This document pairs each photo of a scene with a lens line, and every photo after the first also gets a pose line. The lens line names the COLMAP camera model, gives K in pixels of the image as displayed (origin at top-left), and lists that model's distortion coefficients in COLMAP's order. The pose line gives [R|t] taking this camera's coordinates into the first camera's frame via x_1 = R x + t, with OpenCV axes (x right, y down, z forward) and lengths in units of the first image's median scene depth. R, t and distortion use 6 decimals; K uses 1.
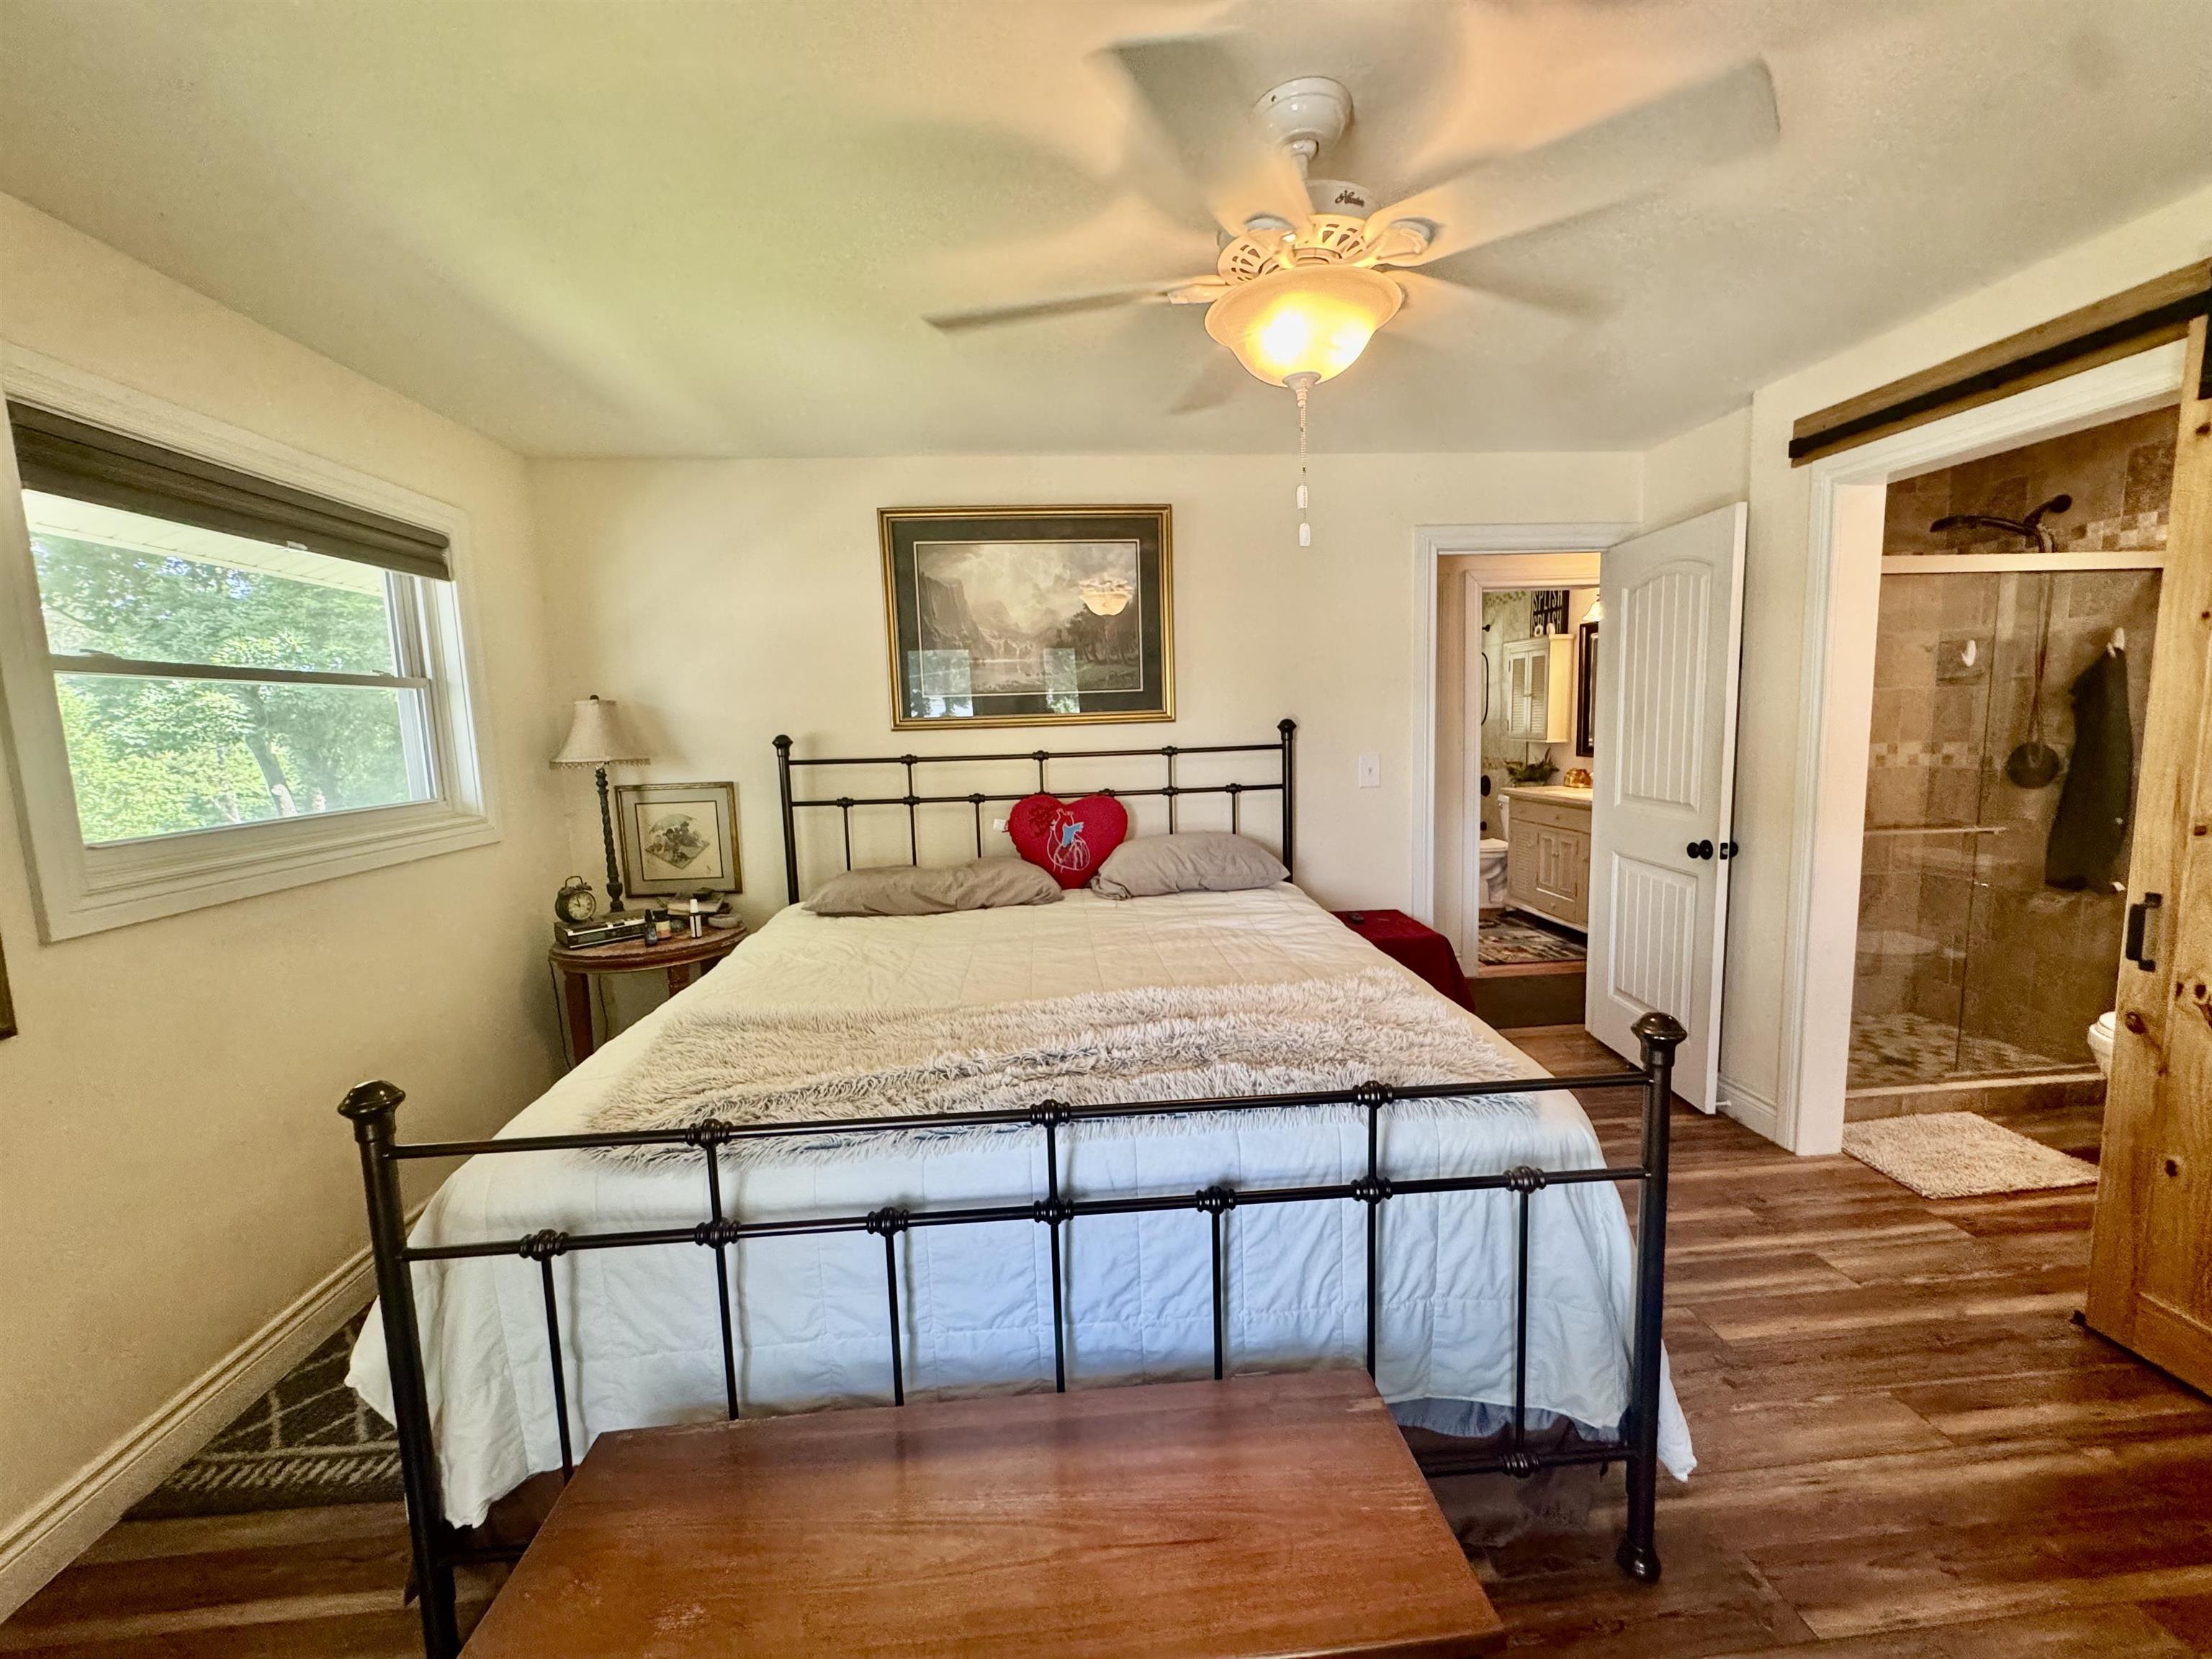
lens RADIAL K [[887.3, 0, 1114.3], [0, 887.3, 826.8], [0, 0, 1]] dist [-0.004153, 0.000654]
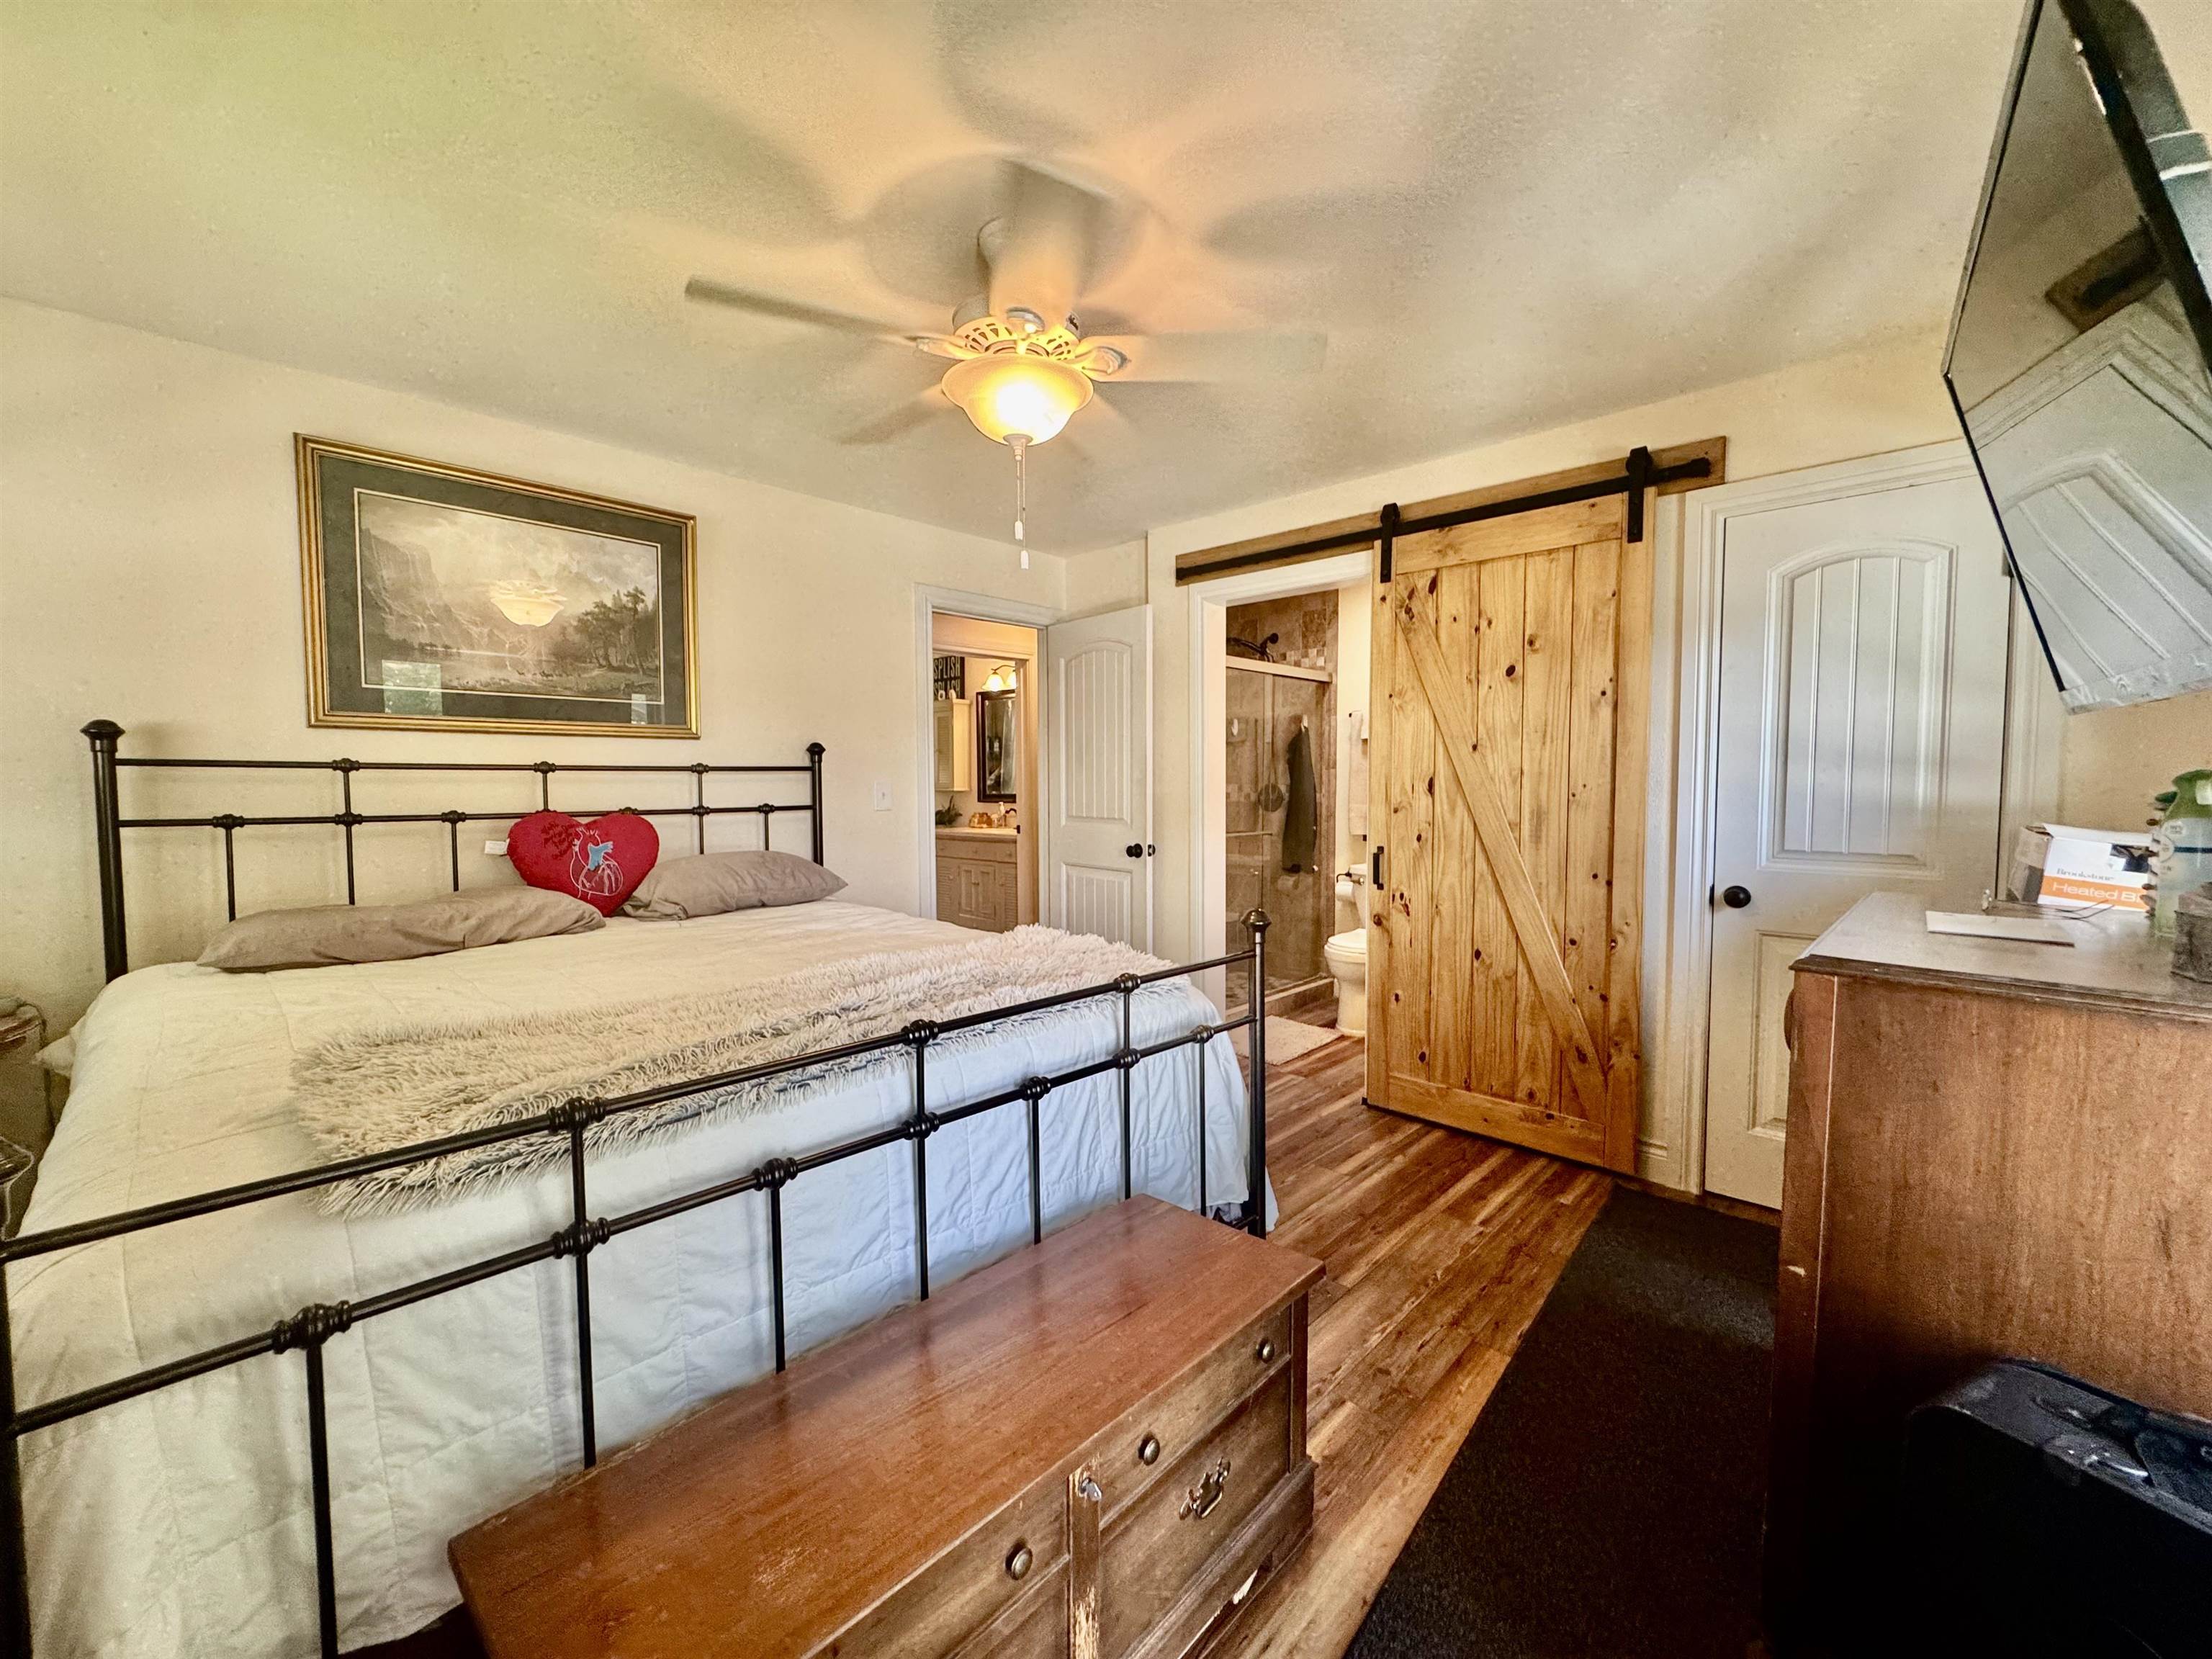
lens RADIAL K [[887.3, 0, 1108.8], [0, 887.3, 828.2], [0, 0, 1]] dist [-0.004153, 0.000654]
pose [[0.745222, -0.006374, 0.666786, -0.270684], [0.059636, 0.996584, -0.057124, 0.065073], [-0.664144, 0.082334, 0.743057, 0.007983]]
